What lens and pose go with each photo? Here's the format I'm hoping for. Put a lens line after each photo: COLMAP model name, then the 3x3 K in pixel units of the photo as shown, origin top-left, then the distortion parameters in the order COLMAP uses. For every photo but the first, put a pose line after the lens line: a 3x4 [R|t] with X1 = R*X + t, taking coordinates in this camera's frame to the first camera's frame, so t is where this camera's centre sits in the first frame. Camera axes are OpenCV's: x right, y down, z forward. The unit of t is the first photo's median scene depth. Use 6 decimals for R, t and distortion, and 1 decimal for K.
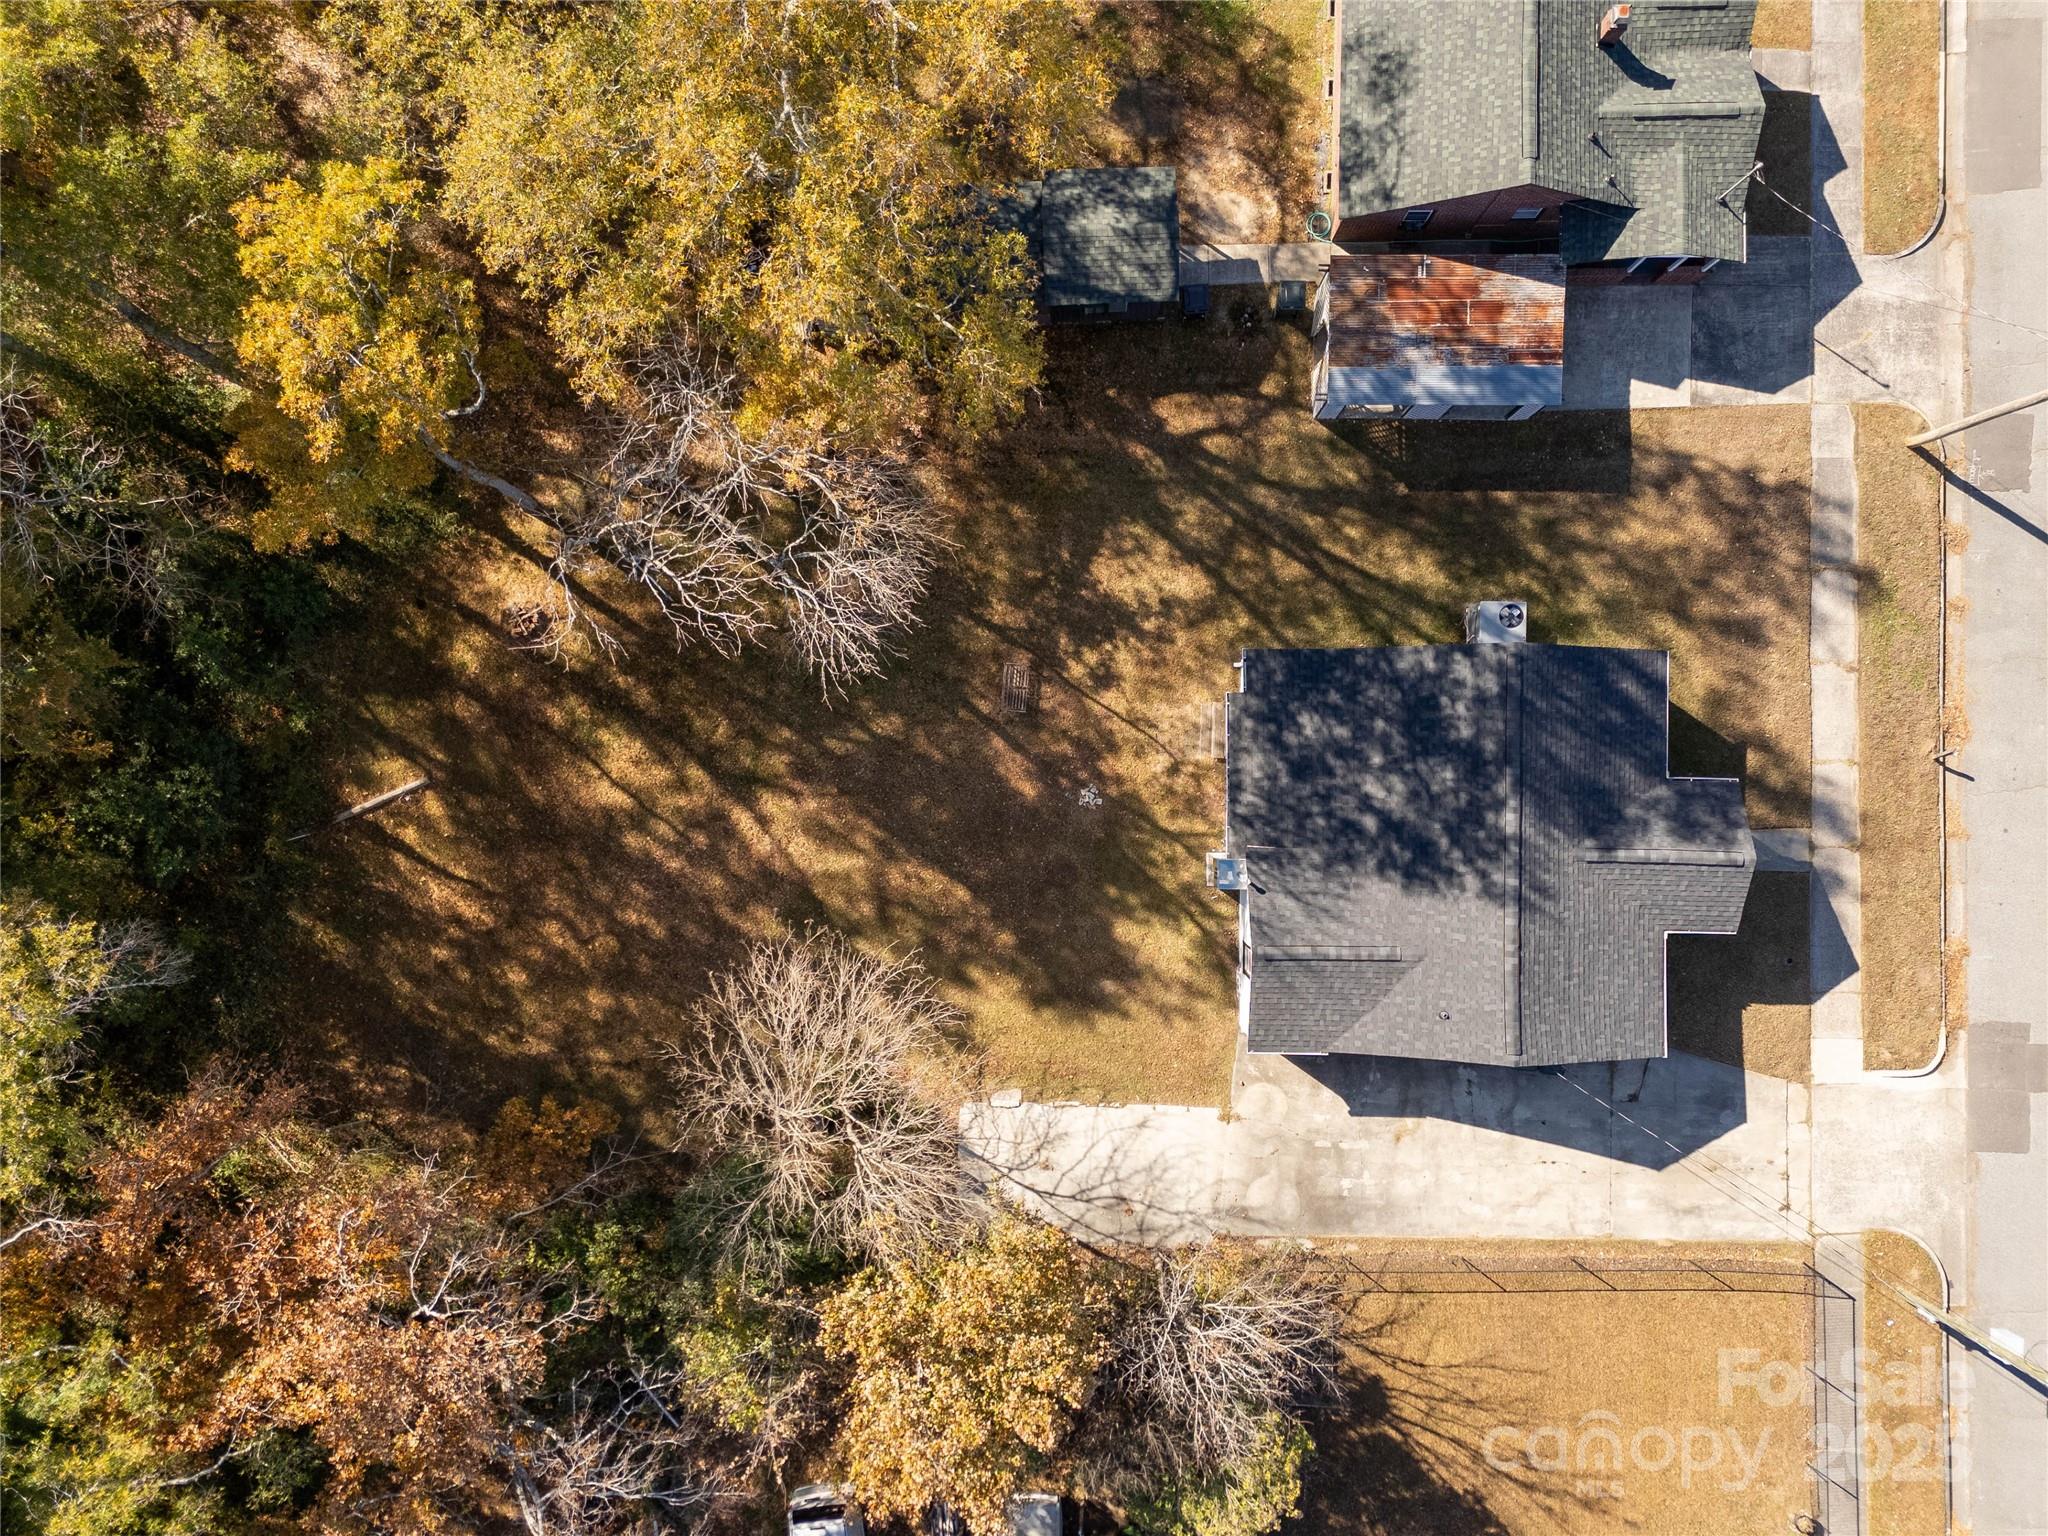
lens RADIAL K [[1521.1, 0, 1012.4], [0, 1521.1, 771.4], [0, 0, 1]] dist [0.084204, -0.071769]
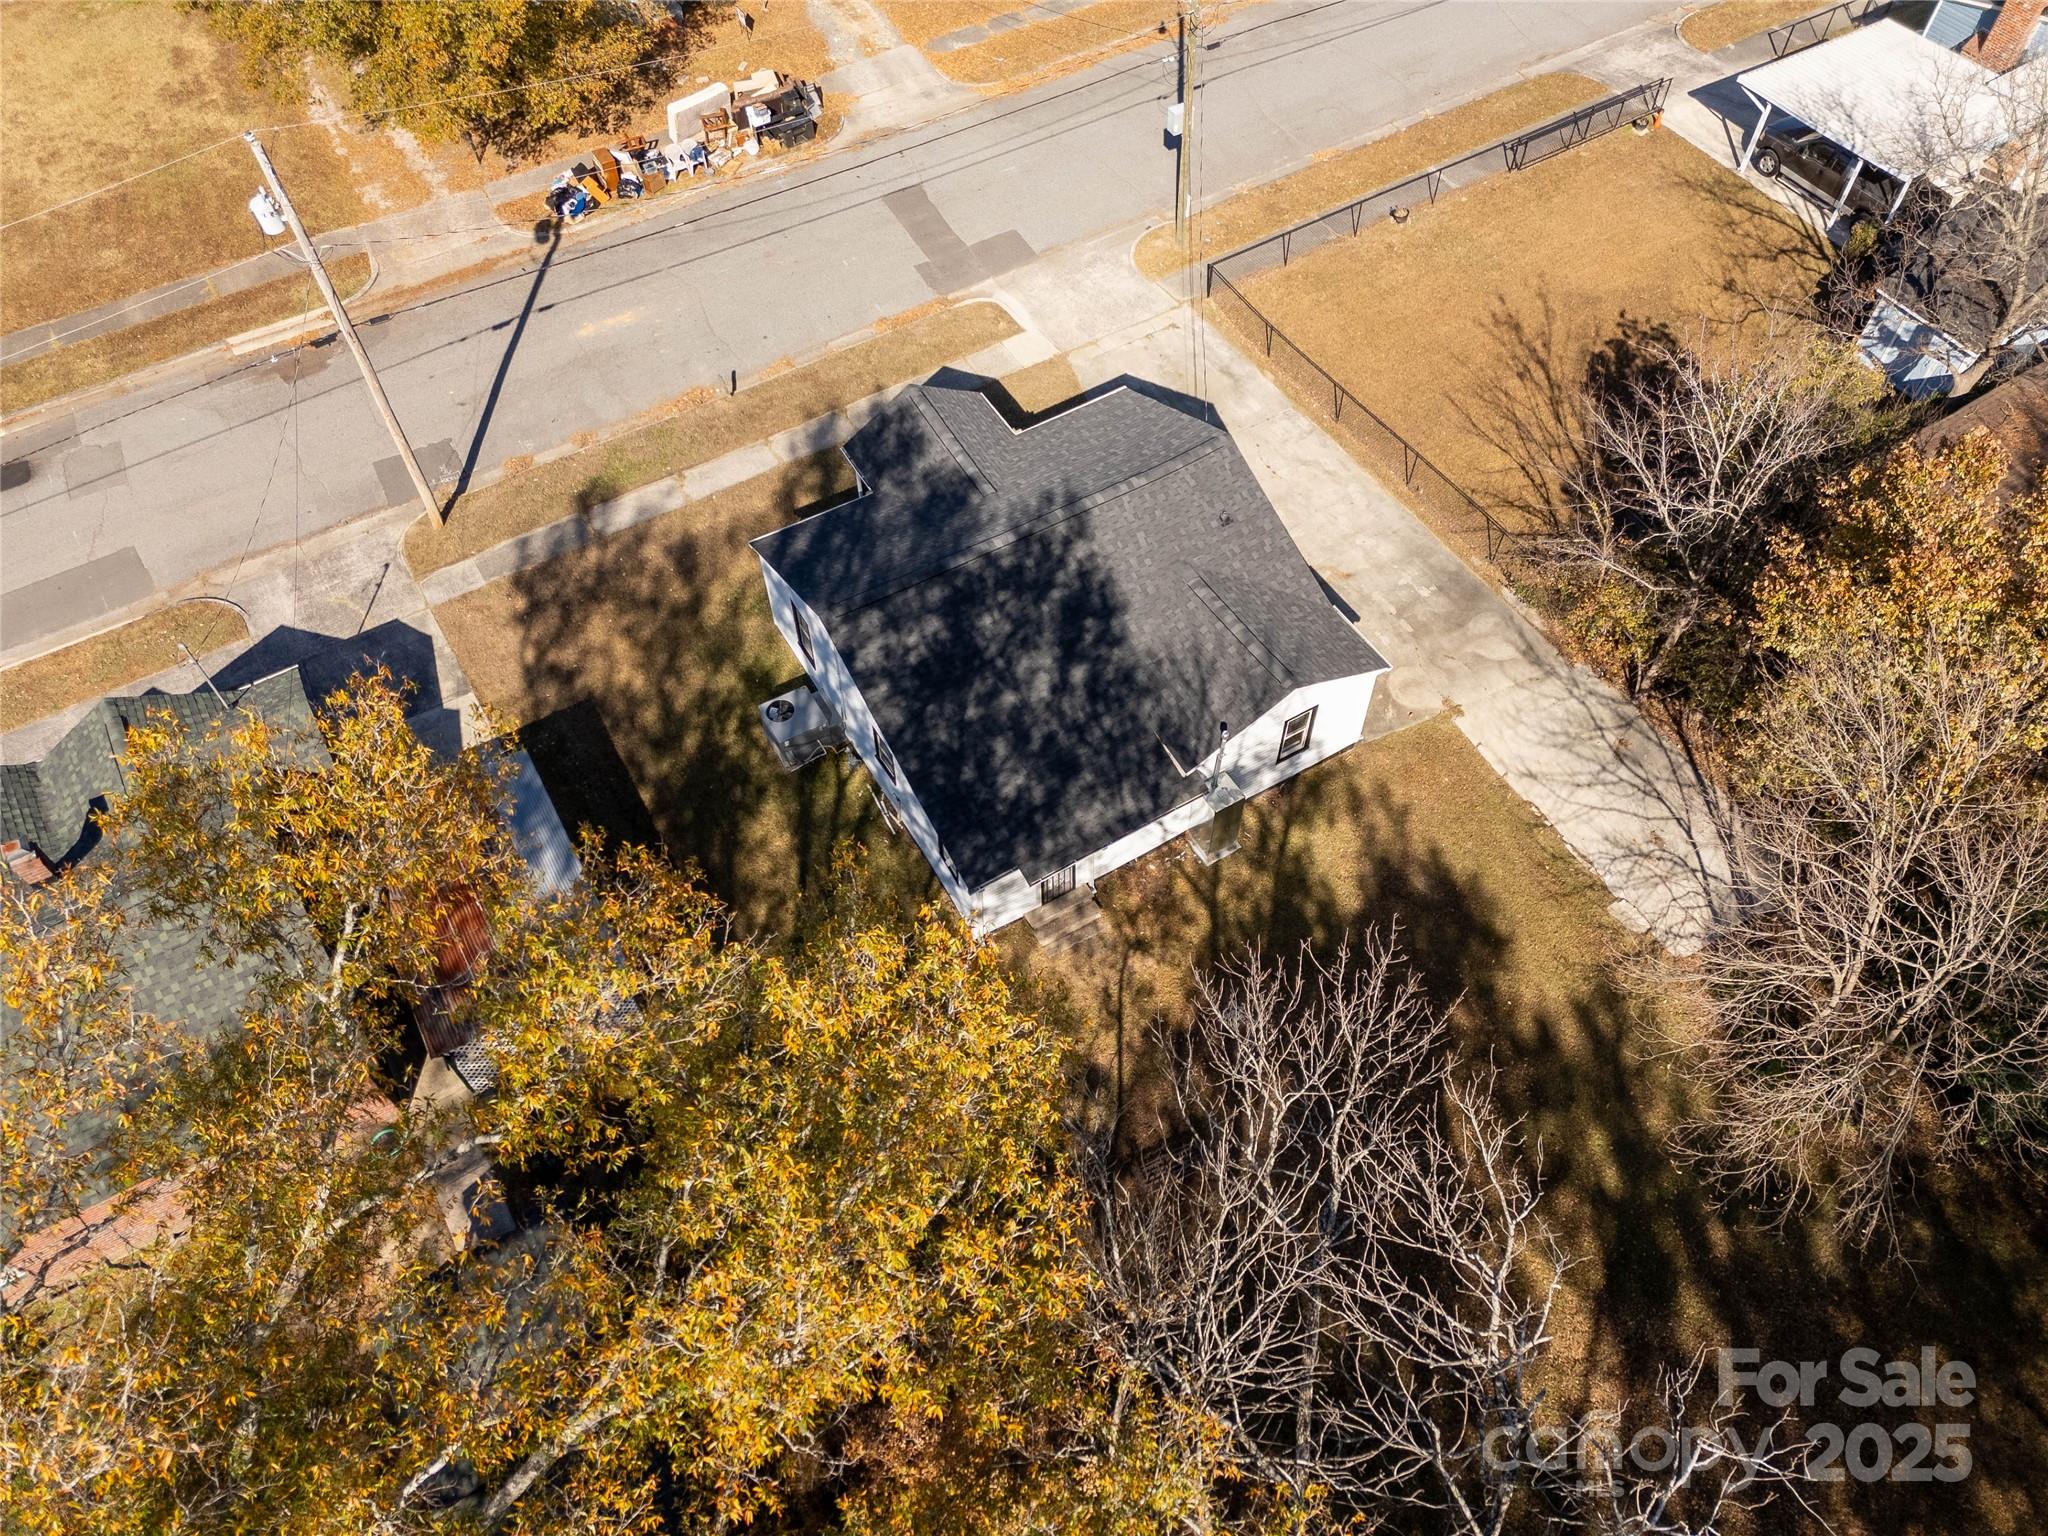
lens RADIAL K [[1521.1, 0, 1023.6], [0, 1521.1, 755.7], [0, 0, 1]] dist [0.084204, -0.071769]
pose [[-0.508475, -0.676881, 0.532246, -0.207004], [0.860521, -0.421660, 0.285844, -0.231033], [0.030944, 0.603353, 0.796874, 0.337822]]
